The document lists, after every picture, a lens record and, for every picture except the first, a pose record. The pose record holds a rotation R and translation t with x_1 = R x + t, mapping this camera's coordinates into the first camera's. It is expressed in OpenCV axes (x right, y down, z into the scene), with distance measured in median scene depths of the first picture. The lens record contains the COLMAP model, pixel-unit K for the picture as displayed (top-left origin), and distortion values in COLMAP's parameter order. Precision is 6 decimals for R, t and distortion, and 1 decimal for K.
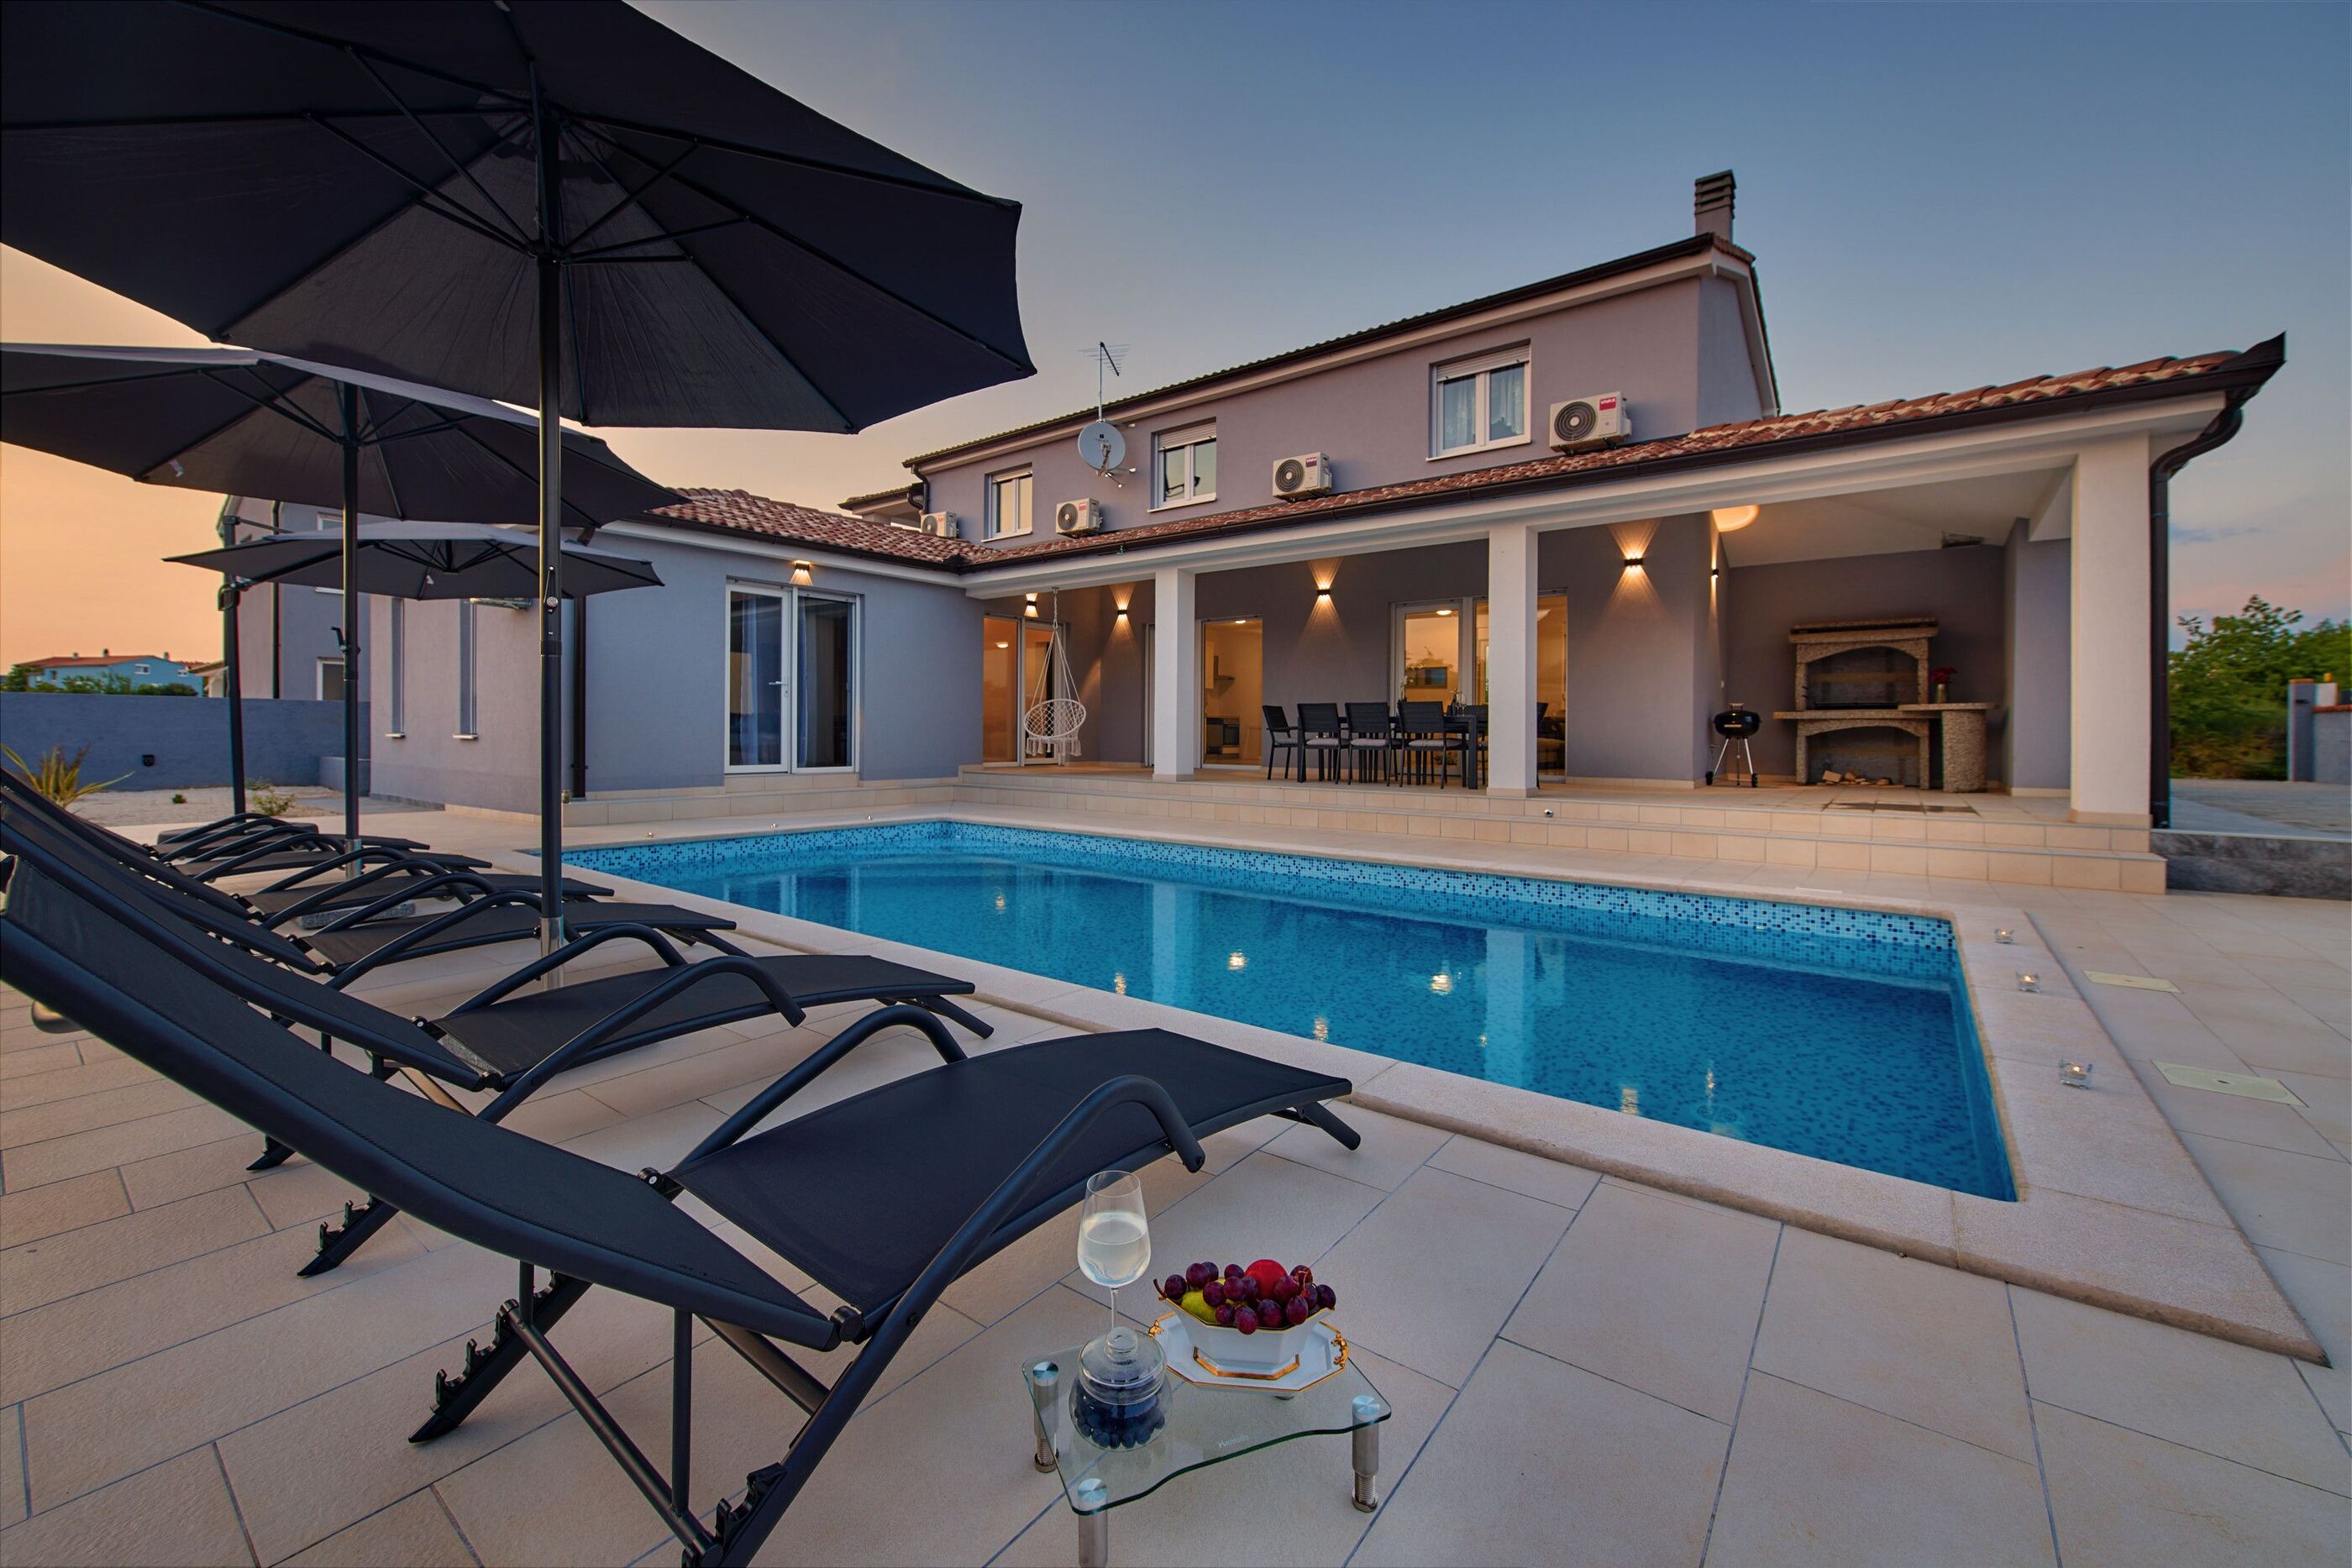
lens RADIAL K [[941.9, 0, 1153.9], [0, 941.9, 733.3], [0, 0, 1]] dist [-0.000387, -0.000323]
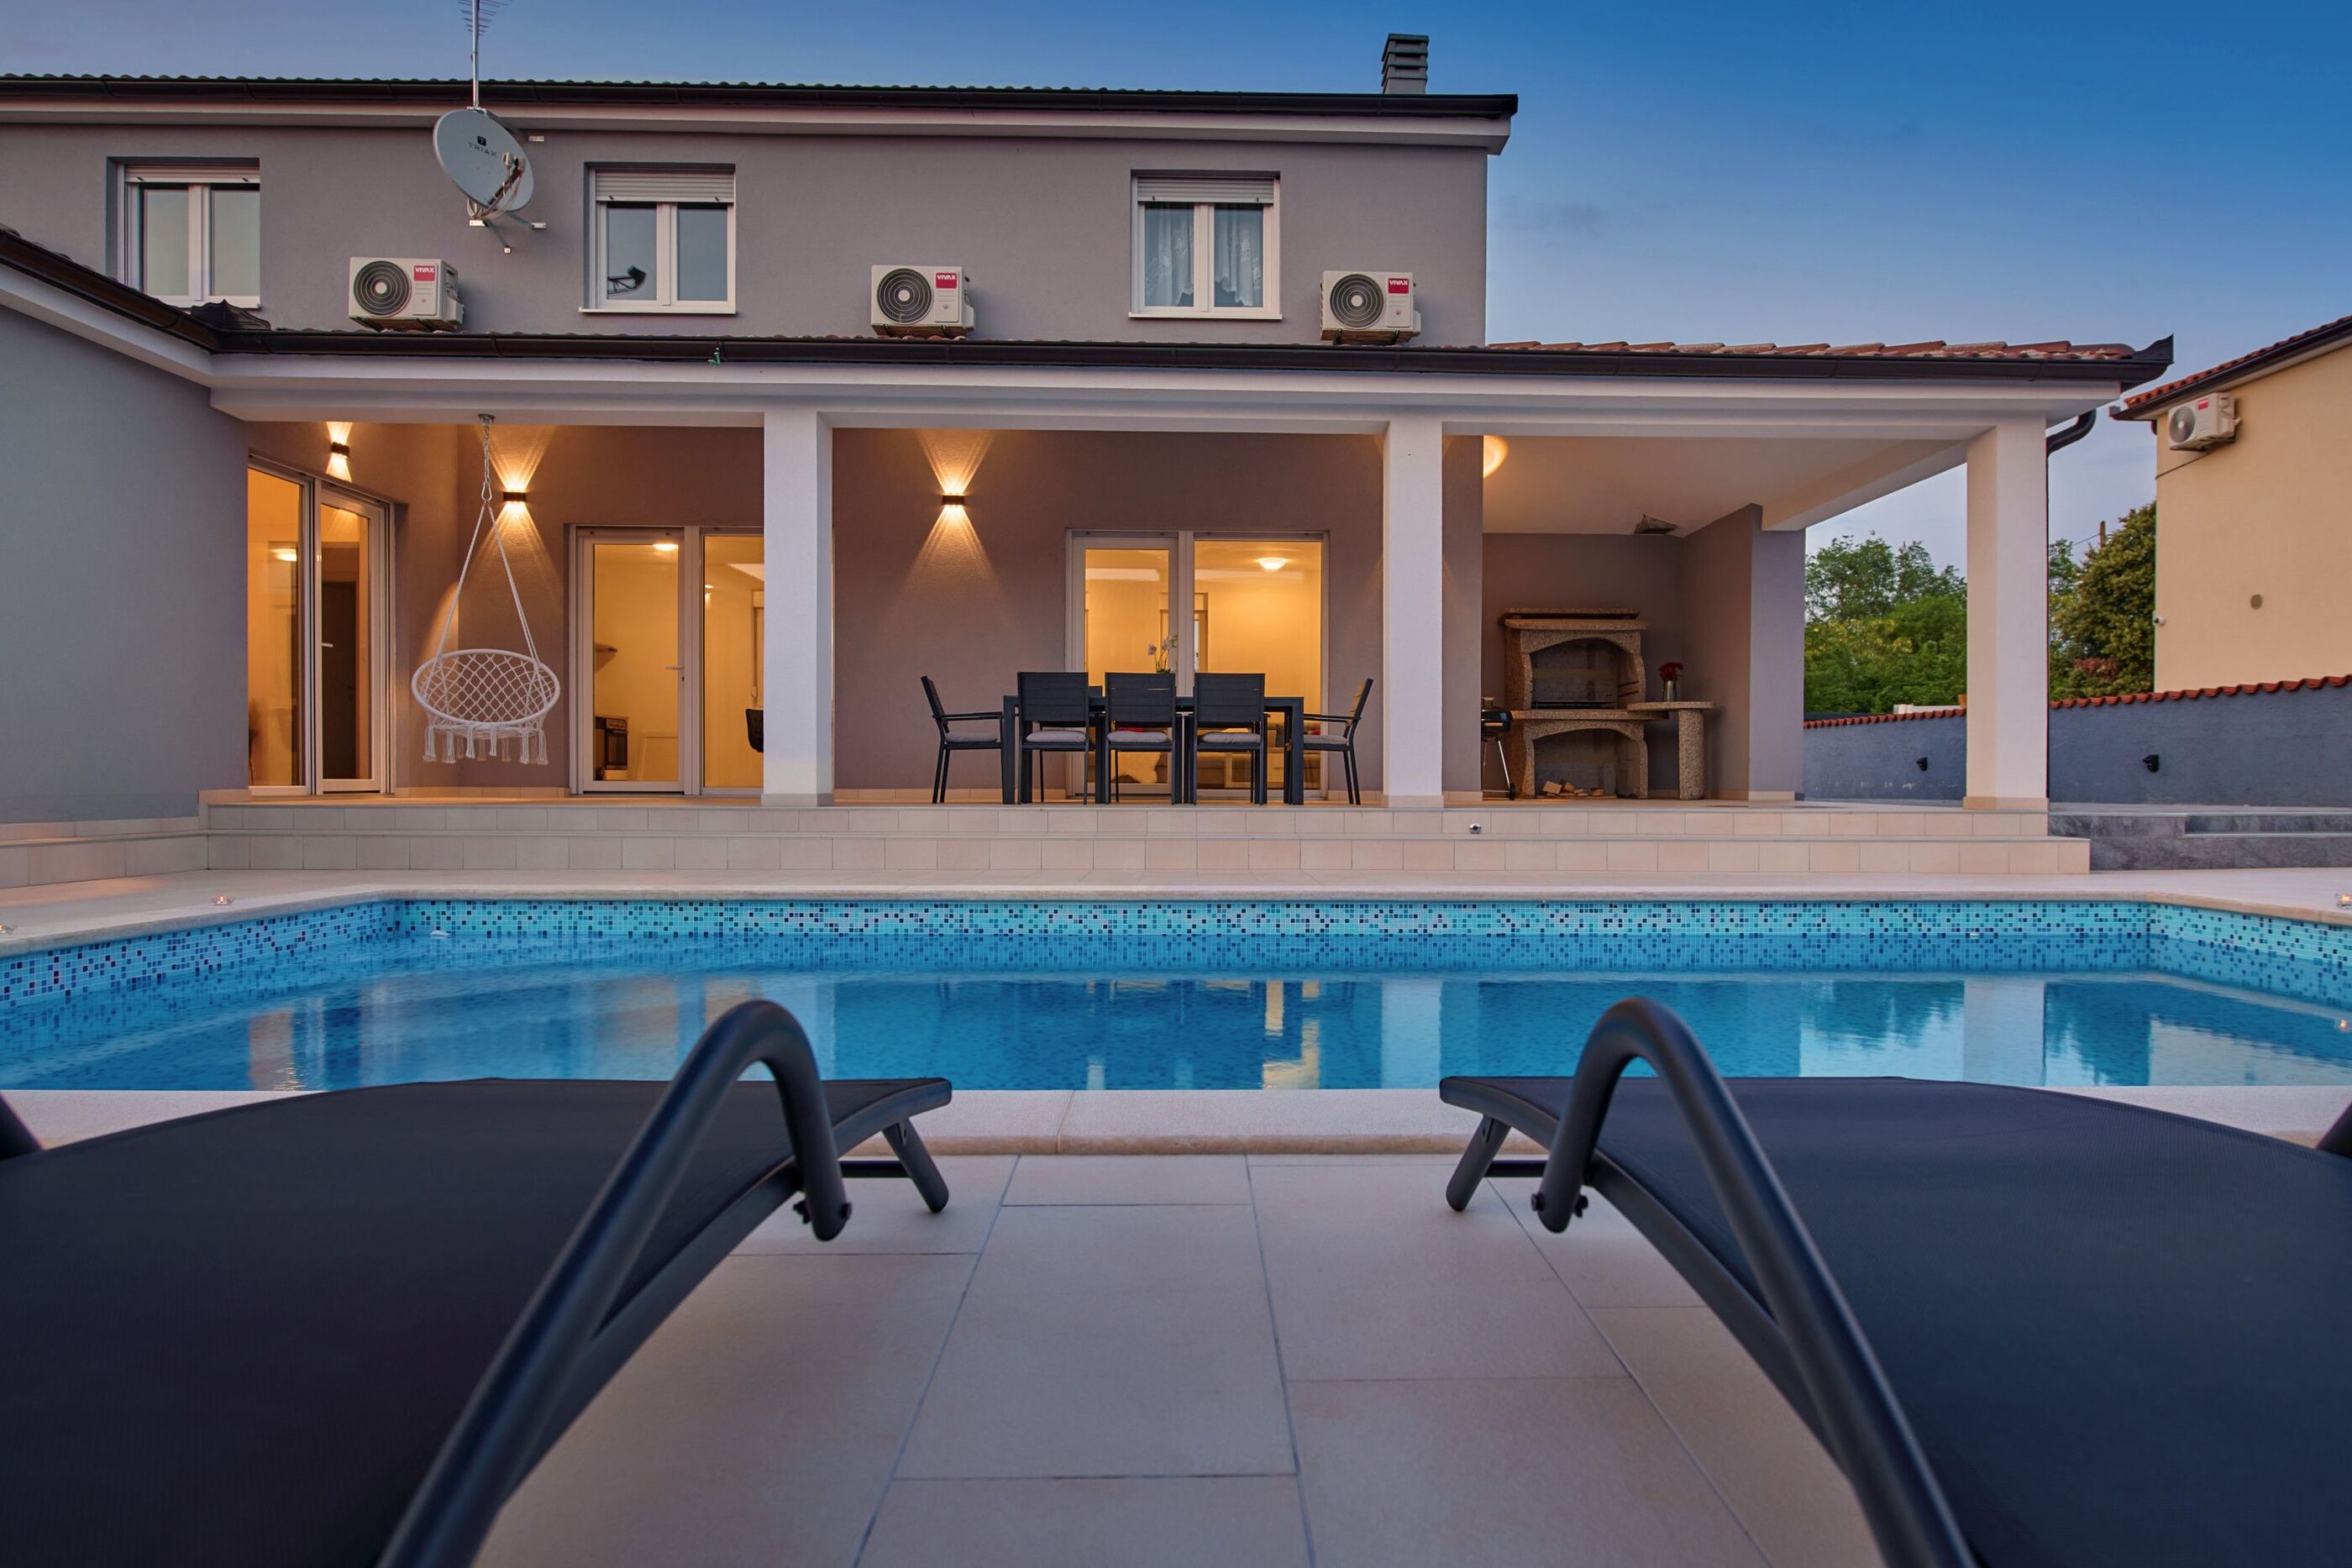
lens RADIAL K [[1341.0, 0, 1218.4], [0, 1341.0, 789.6], [0, 0, 1]] dist [-0.001964, -0.002151]
pose [[0.766363, -0.009122, 0.642343, -0.320704], [0.001818, 0.999926, 0.012032, 0.035776], [-0.642405, -0.008053, 0.766323, 0.286981]]
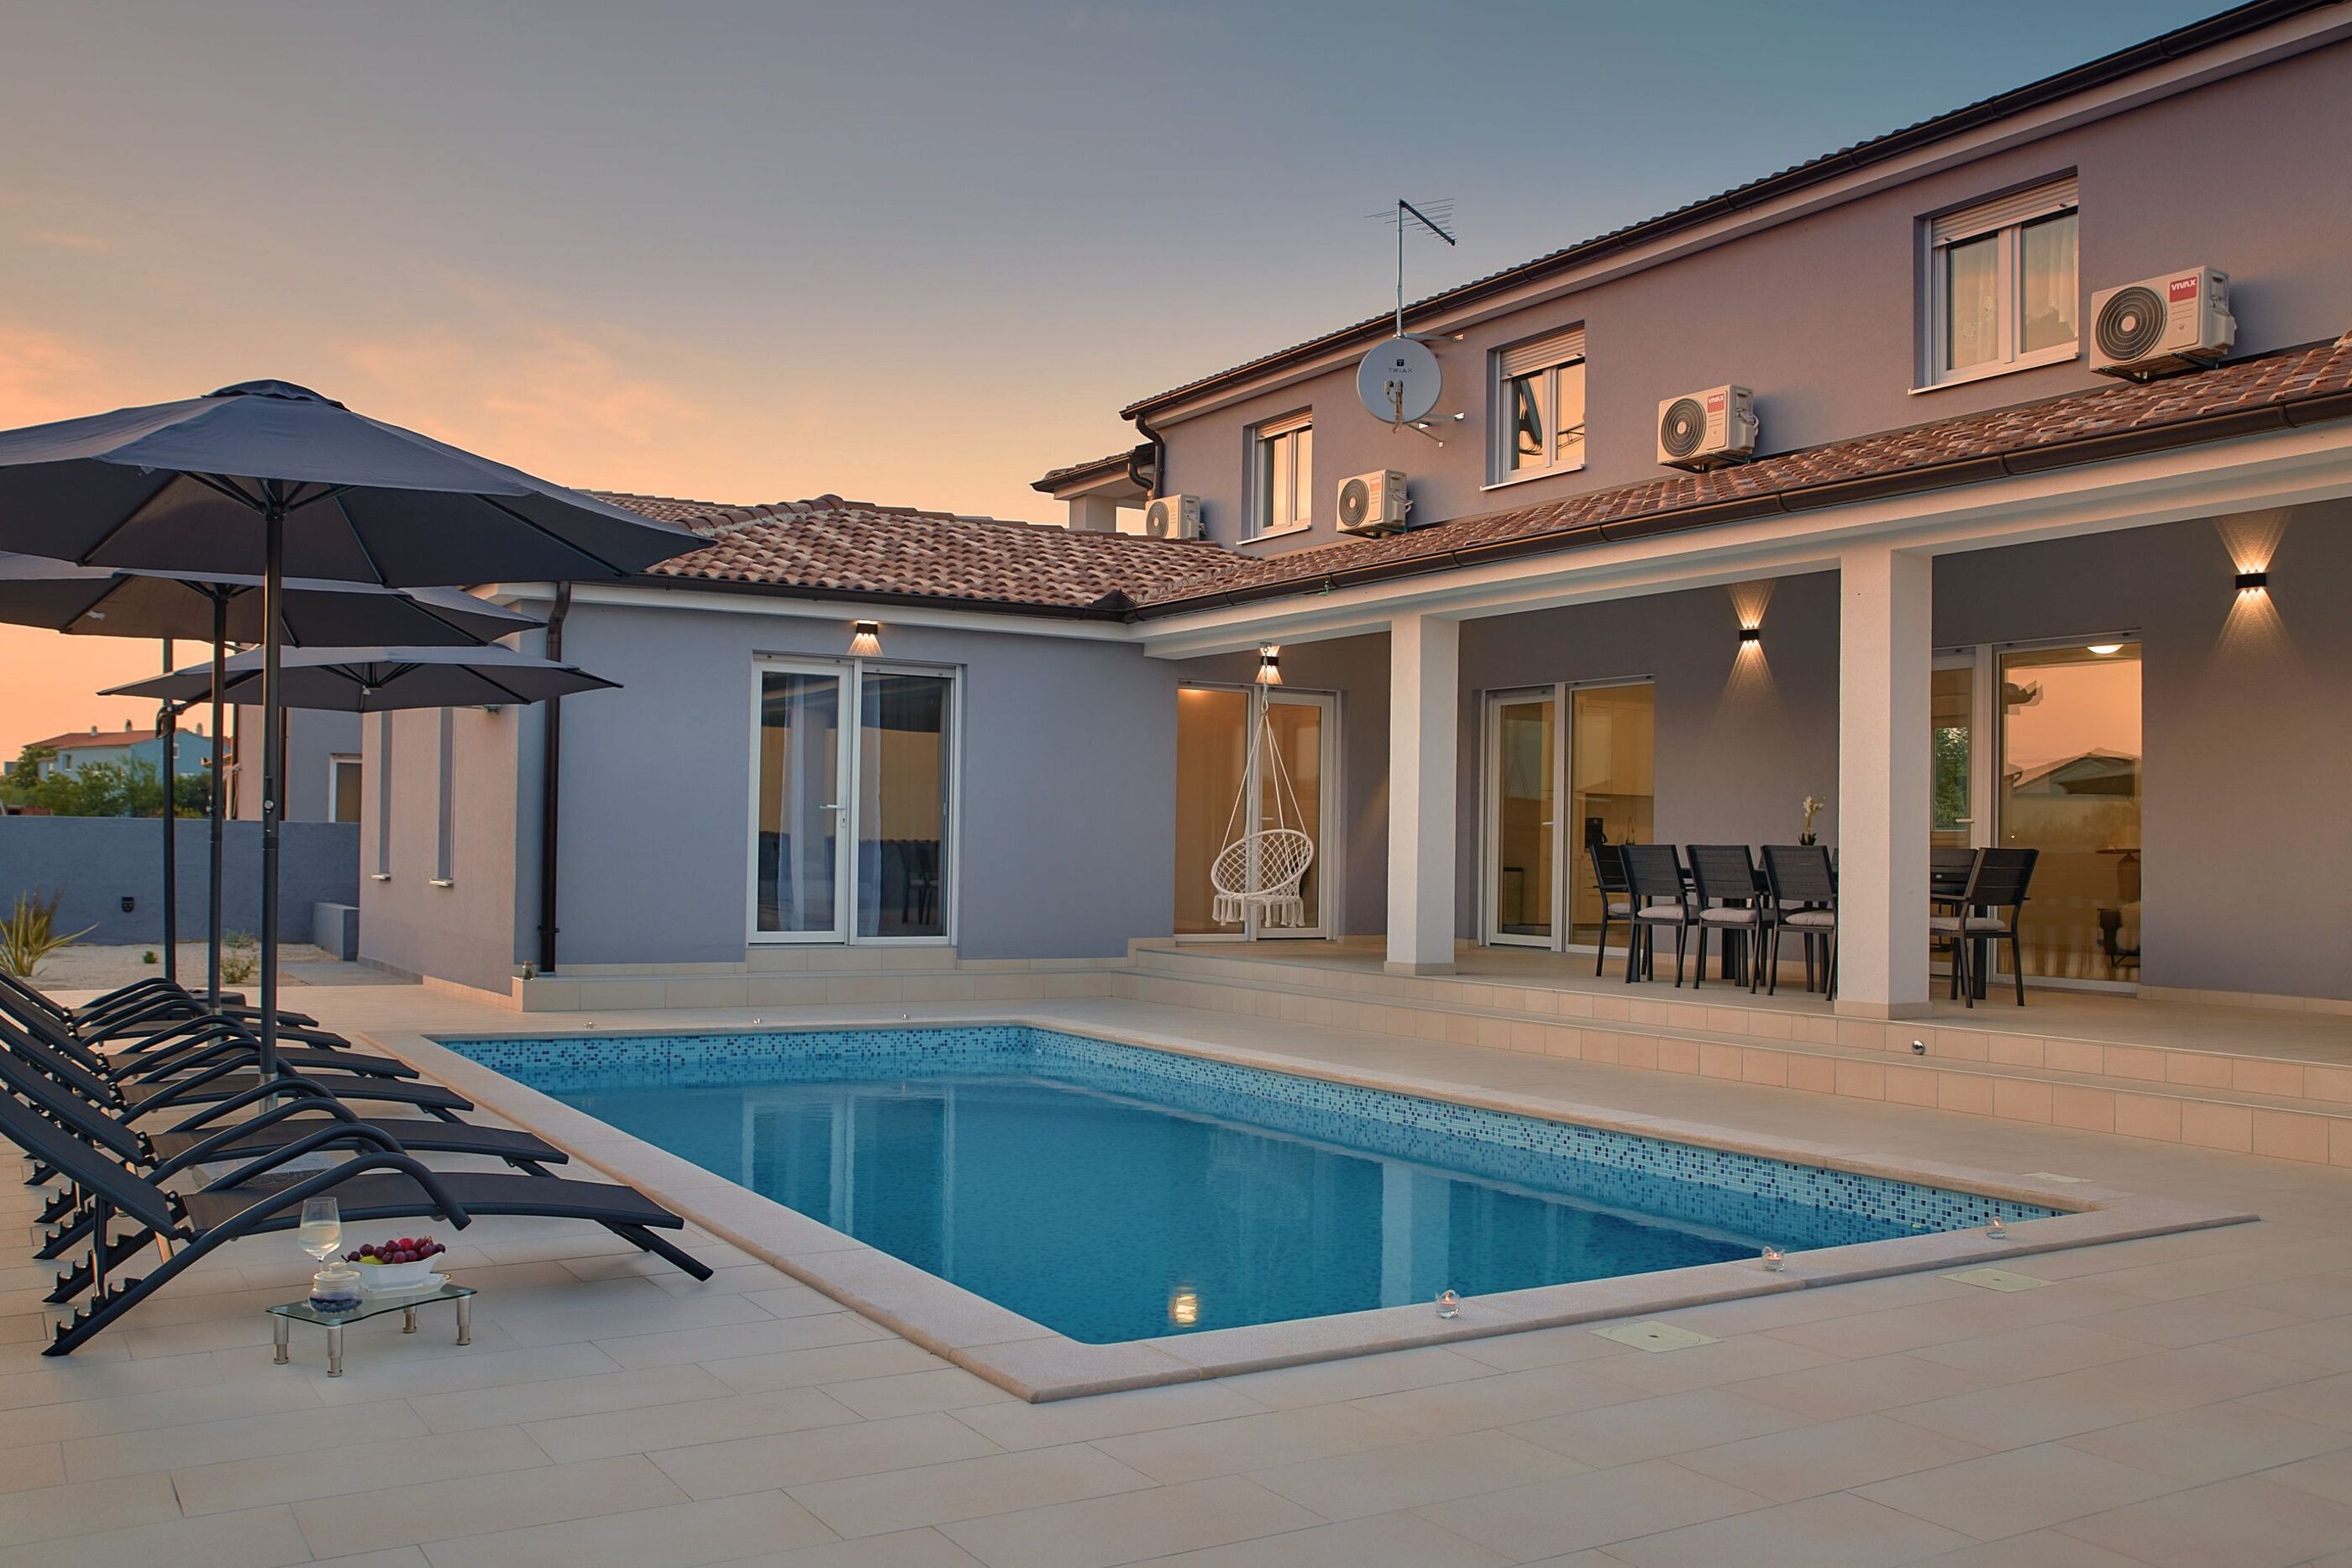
lens RADIAL K [[1992.8, 0, 1170.9], [0, 1992.8, 819.0], [0, 0, 1]] dist [-0.089569, 0.117444]
pose [[0.938663, 0.002394, -0.344829, 0.337495], [-0.009730, 0.999762, -0.019545, -0.022581], [0.344700, 0.021702, 0.938462, -0.243899]]
